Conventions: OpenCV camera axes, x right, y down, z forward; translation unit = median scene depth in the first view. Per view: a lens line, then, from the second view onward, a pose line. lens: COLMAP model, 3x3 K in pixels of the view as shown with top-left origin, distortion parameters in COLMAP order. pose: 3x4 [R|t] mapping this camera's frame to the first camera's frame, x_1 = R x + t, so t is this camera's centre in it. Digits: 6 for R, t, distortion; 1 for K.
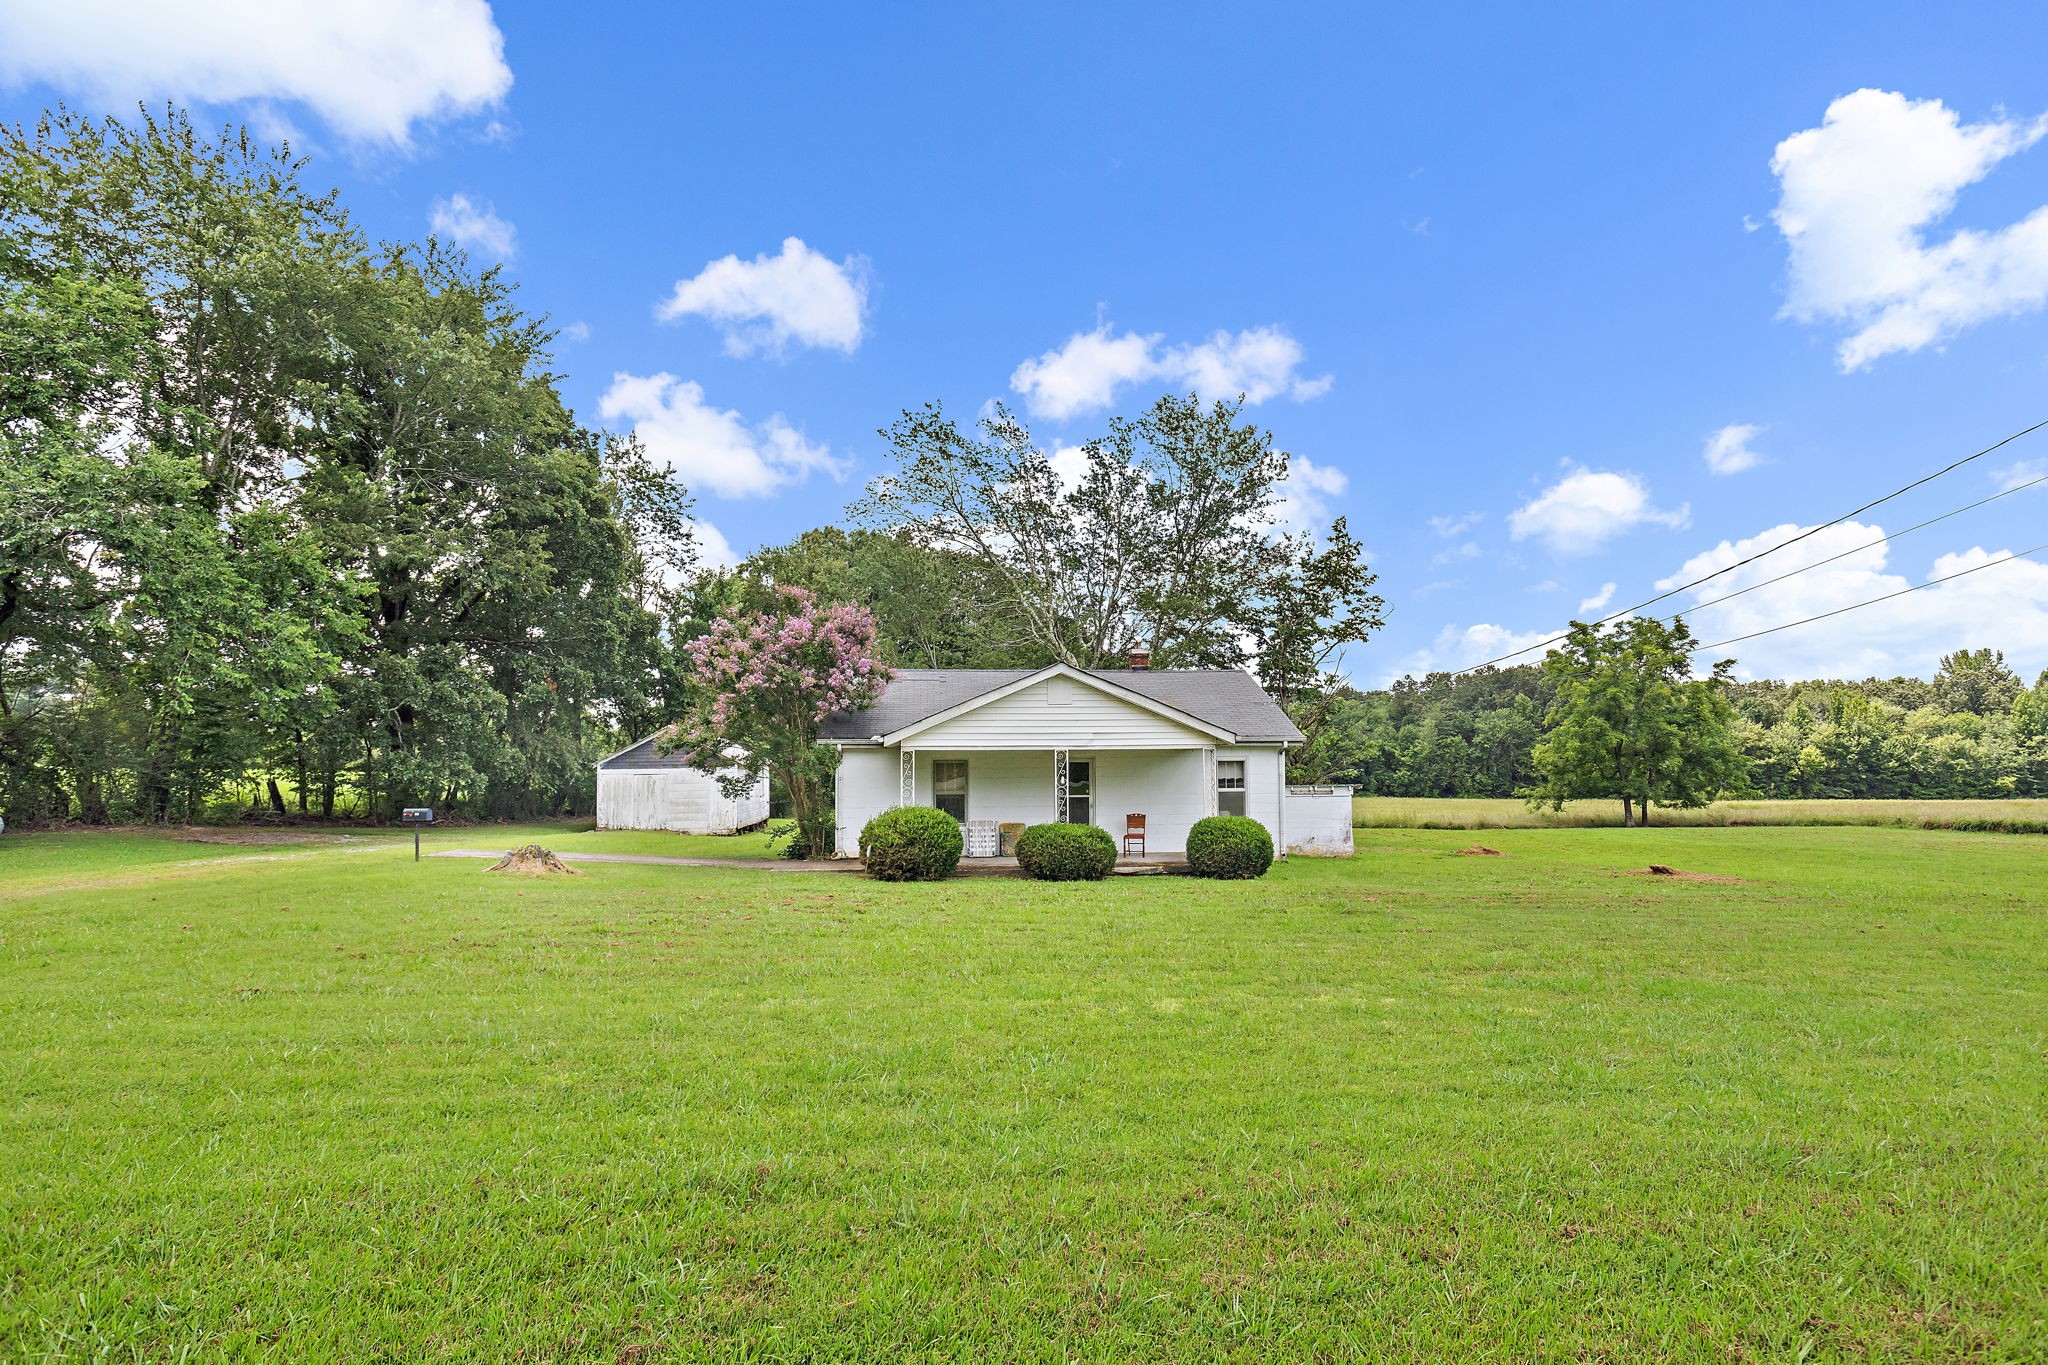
lens RADIAL K [[1037.9, 0, 1038.6], [0, 1037.9, 705.0], [0, 0, 1]] dist [-0.011065, 0.000338]
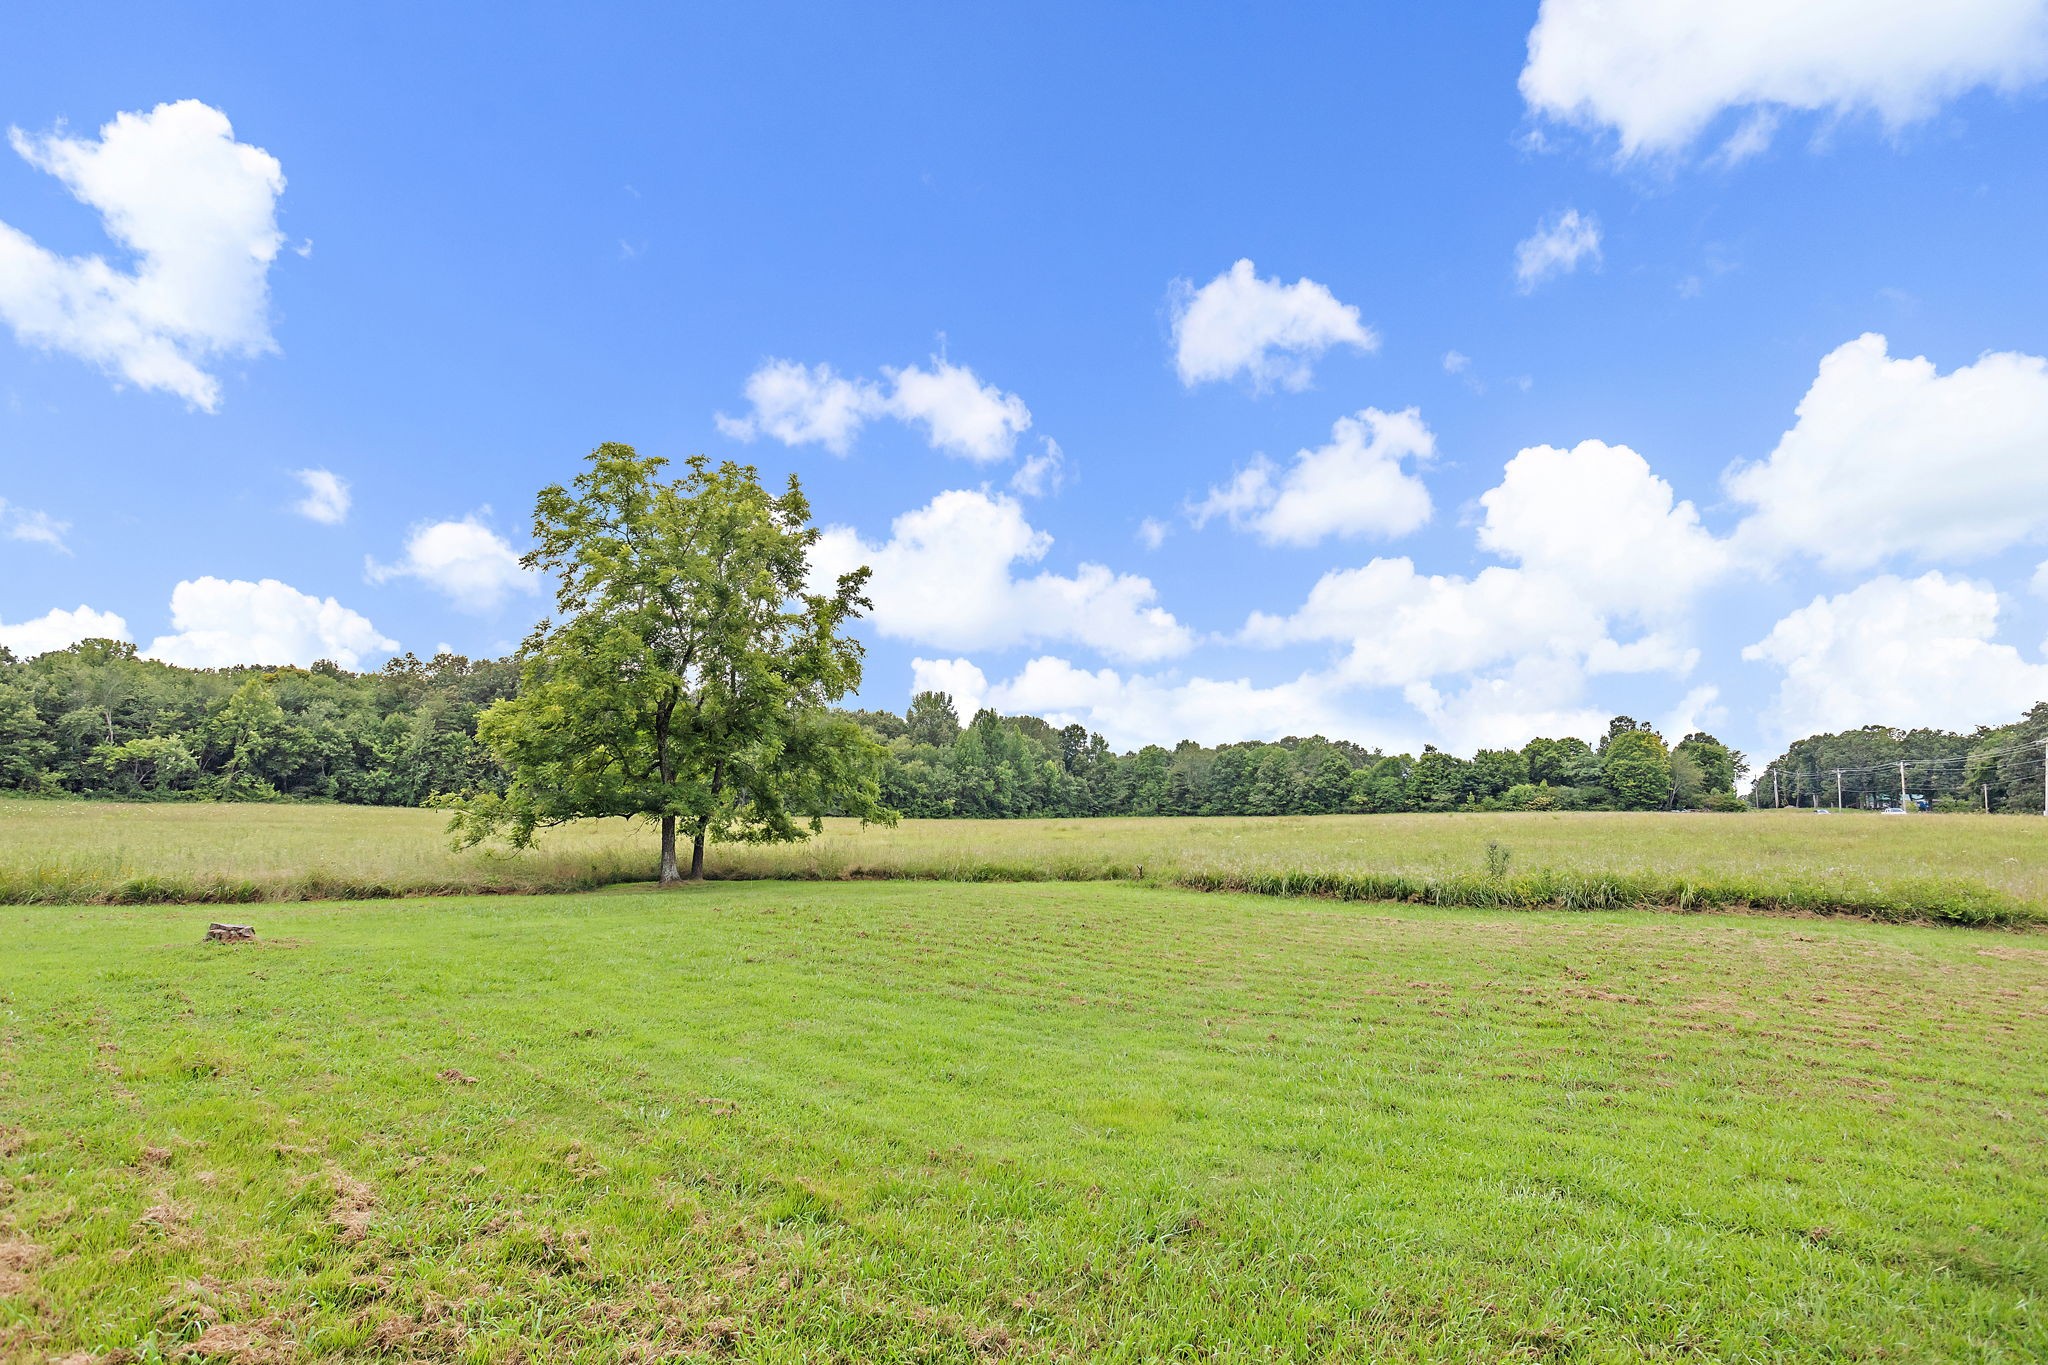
lens RADIAL K [[1037.9, 0, 1038.6], [0, 1037.9, 705.0], [0, 0, 1]] dist [-0.011065, 0.000338]
pose [[0.640913, 0.092261, 0.762049, 0.080926], [-0.084450, 0.995199, -0.049463, 0.012148], [-0.762954, -0.032654, 0.645628, 0.147407]]
